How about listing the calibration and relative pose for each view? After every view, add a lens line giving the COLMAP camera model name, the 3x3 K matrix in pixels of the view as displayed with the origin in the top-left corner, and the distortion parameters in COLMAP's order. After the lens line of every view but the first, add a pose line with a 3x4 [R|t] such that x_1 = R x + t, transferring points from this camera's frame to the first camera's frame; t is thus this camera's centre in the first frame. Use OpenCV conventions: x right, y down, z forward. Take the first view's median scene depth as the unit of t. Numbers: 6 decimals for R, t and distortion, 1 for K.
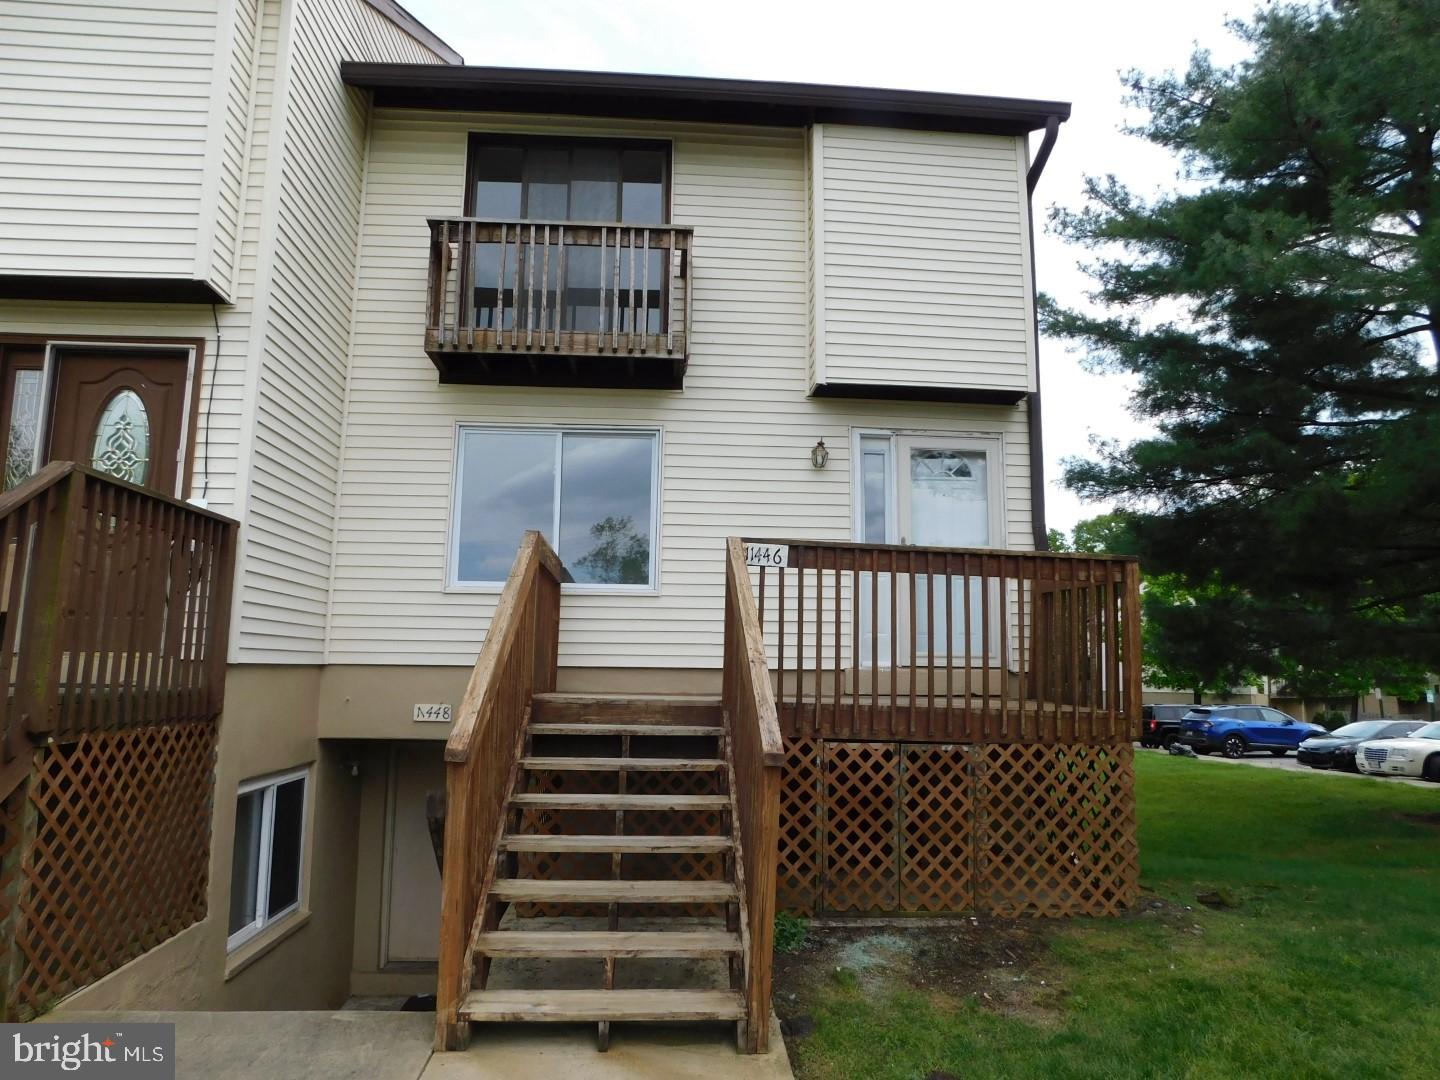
lens RADIAL K [[979.5, 0, 709.9], [0, 979.5, 543.8], [0, 0, 1]] dist [0.057610, 0.003600]
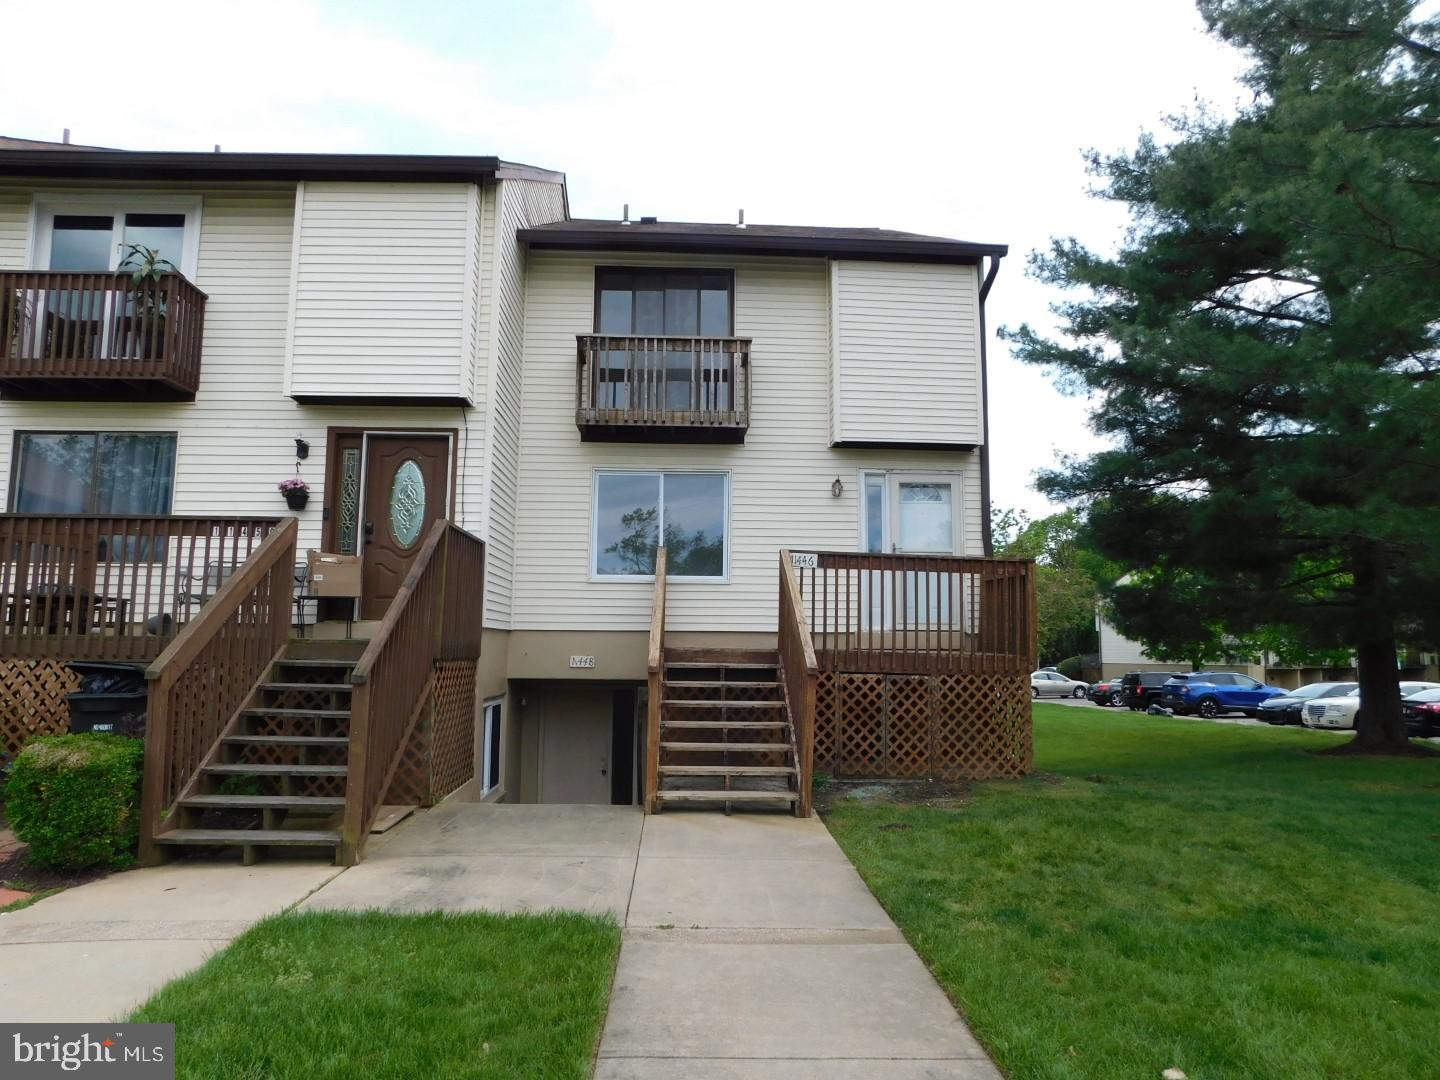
lens RADIAL K [[979.5, 0, 729.0], [0, 979.5, 532.7], [0, 0, 1]] dist [0.057610, 0.003600]
pose [[0.999983, -0.005414, -0.002222, -0.049294], [0.005438, 0.999925, 0.010978, -0.041051], [0.002162, -0.010990, 0.999937, -0.489776]]
